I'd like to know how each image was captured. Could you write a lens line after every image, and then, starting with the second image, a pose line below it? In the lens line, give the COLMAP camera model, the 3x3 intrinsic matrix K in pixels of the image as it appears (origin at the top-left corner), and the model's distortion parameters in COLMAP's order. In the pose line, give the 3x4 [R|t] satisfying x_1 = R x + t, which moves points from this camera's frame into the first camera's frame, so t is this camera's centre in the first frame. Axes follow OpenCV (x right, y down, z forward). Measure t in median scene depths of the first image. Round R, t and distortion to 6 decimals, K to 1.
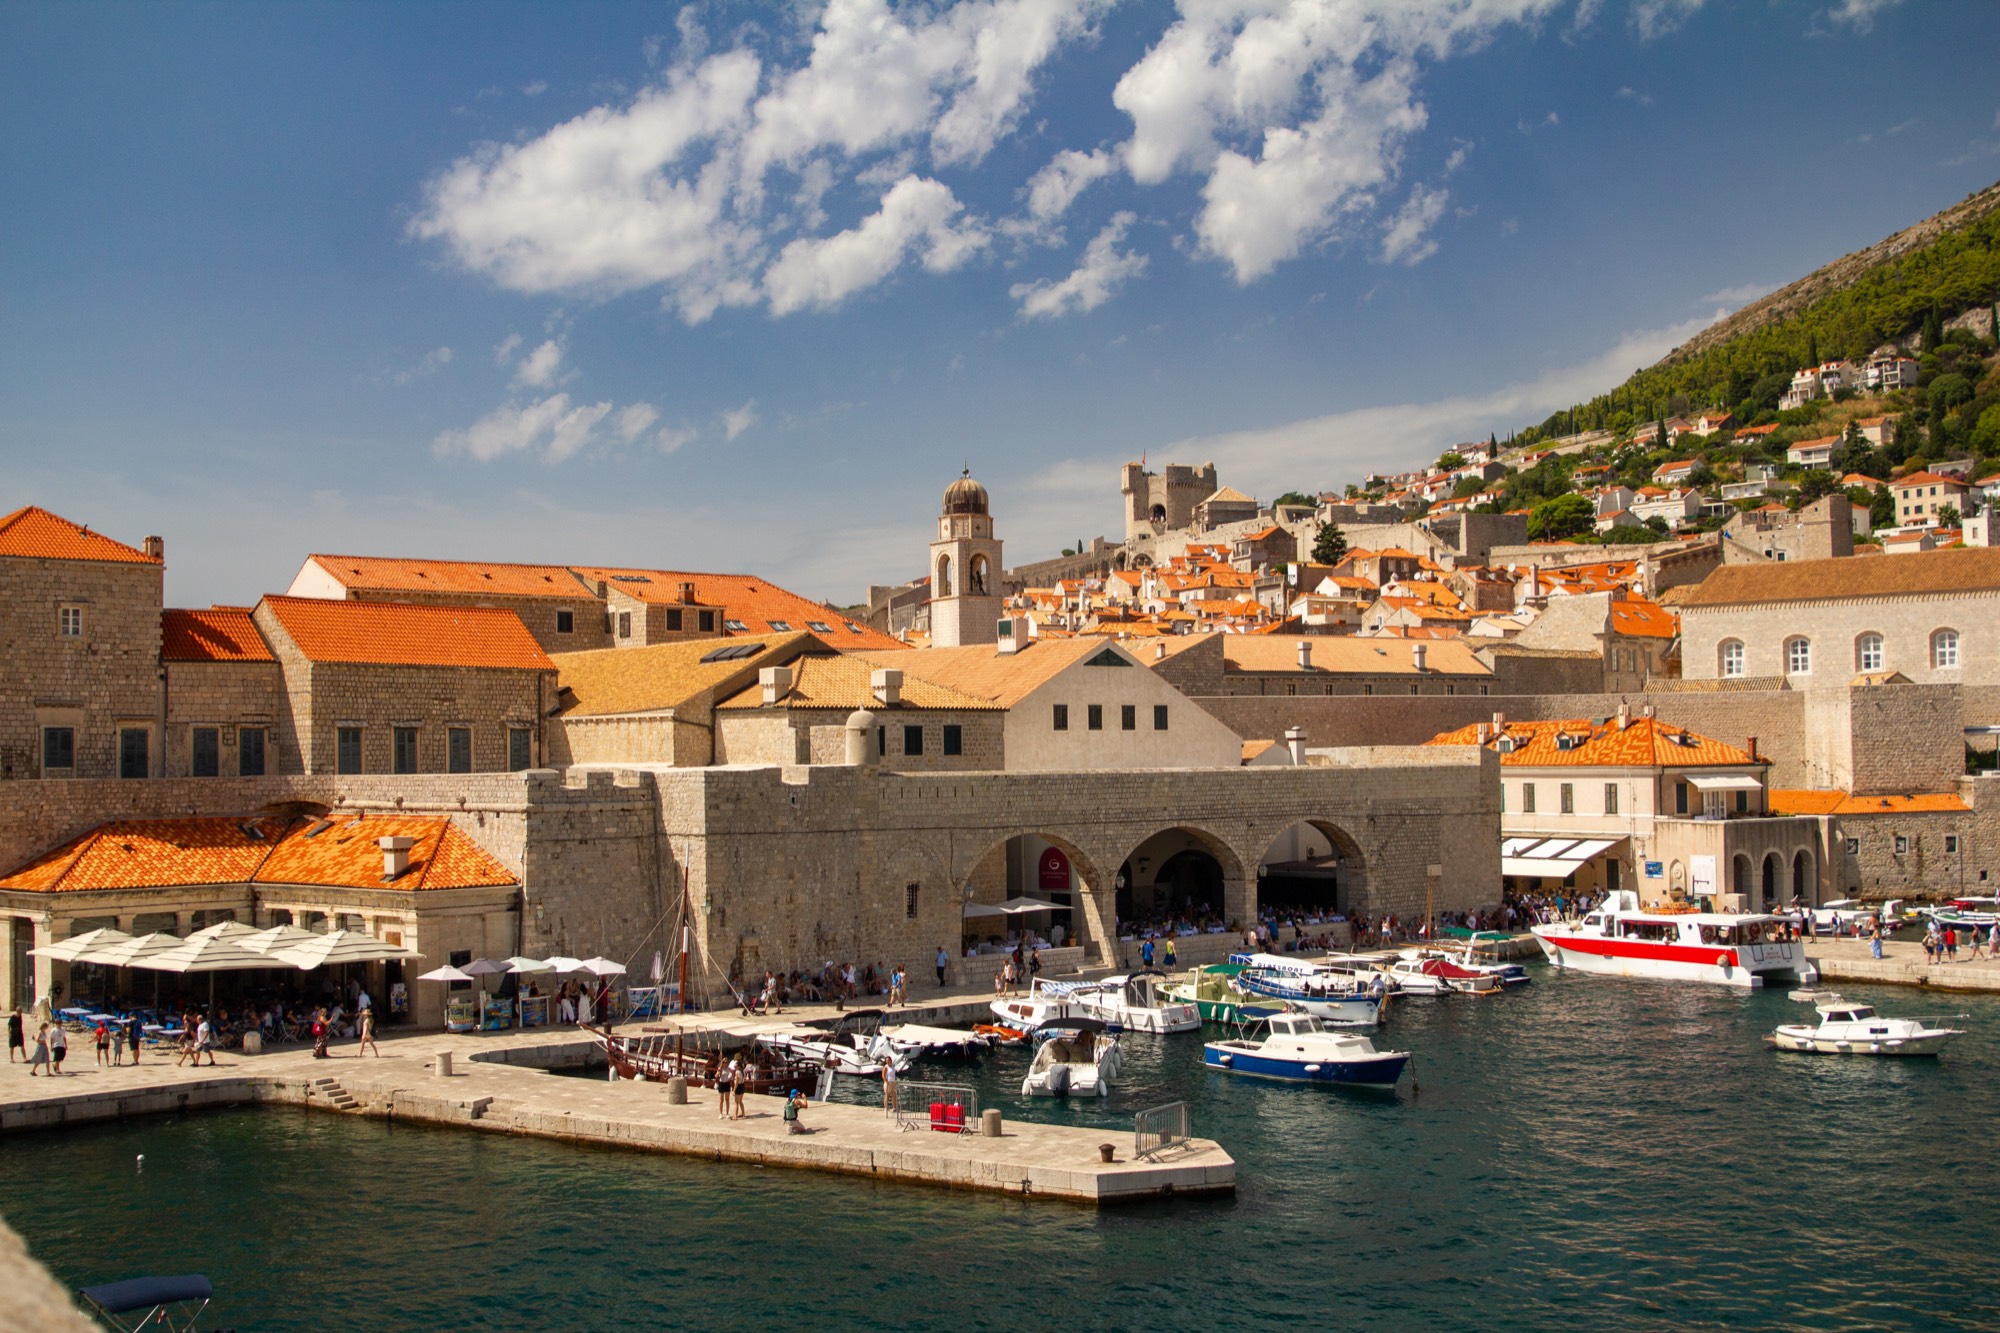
lens RADIAL K [[2224.7, 0, 1000.0], [0, 2224.7, 666.5], [0, 0, 1]] dist [-0.173112, 0.211182]
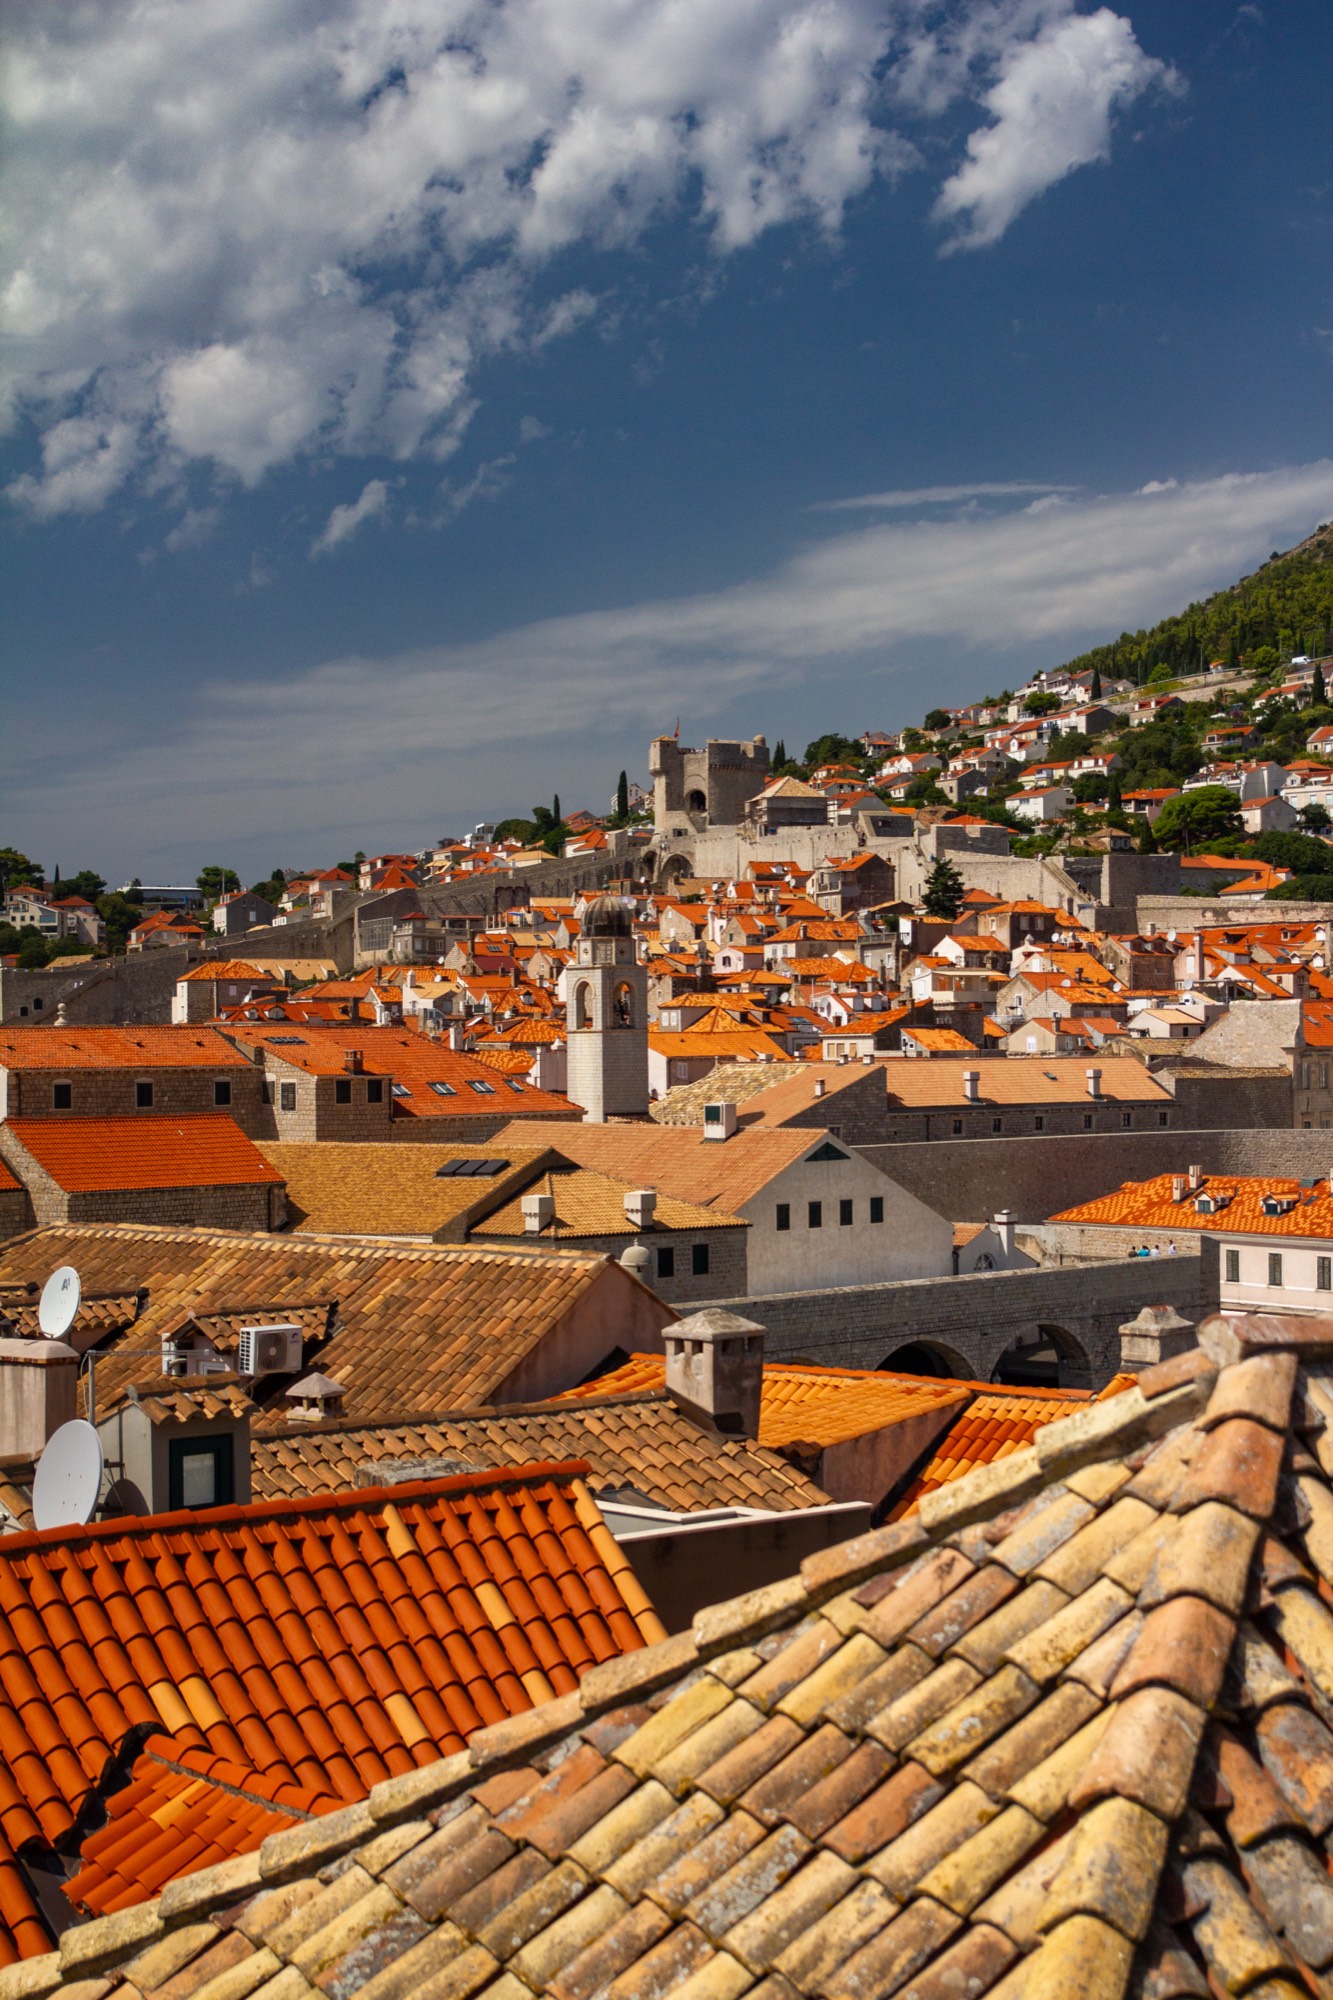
lens RADIAL K [[3066.5, 0, 666.5], [0, 3066.5, 1000.0], [0, 0, 1]] dist [-0.052035, -0.050342]
pose [[0.995475, 0.006428, 0.094804, -0.073818], [-0.009408, 0.999475, 0.031014, -0.055219], [-0.094555, -0.031766, 0.995013, -0.157765]]
